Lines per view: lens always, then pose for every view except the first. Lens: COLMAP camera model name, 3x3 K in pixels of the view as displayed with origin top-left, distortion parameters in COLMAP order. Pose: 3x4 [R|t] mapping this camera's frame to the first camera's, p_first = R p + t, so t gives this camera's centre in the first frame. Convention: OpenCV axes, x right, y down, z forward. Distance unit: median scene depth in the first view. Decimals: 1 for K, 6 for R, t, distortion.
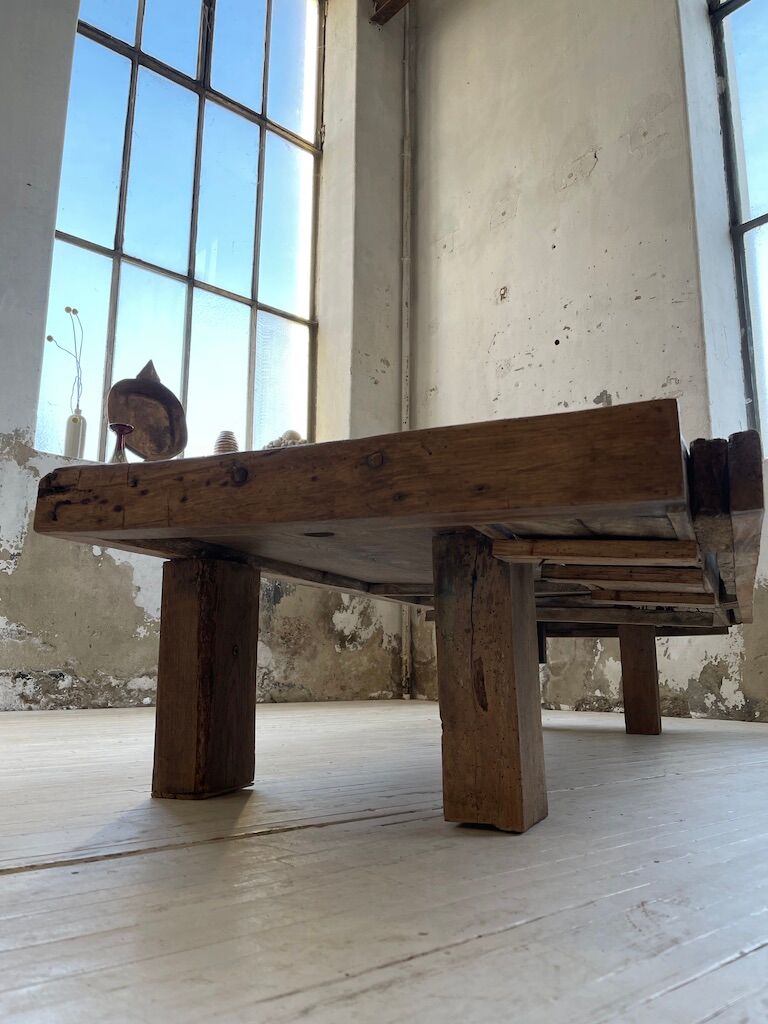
lens RADIAL K [[762.8, 0, 376.5], [0, 762.8, 505.5], [0, 0, 1]] dist [0.012615, -0.004540]
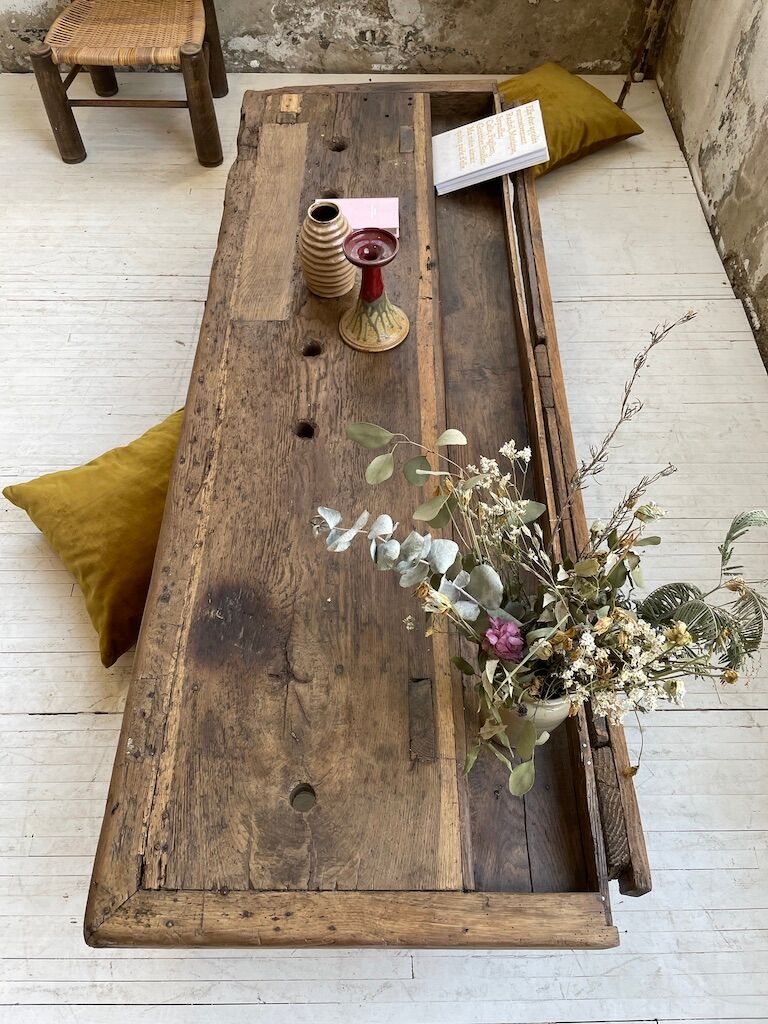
lens RADIAL K [[787.1, 0, 382.3], [0, 787.1, 491.4], [0, 0, 1]] dist [0.077081, -0.111157]
pose [[0.772430, 0.521078, -0.363082, 0.379679], [0.125970, 0.434631, 0.891755, -0.311469], [0.622481, -0.734557, 0.270082, 0.445010]]
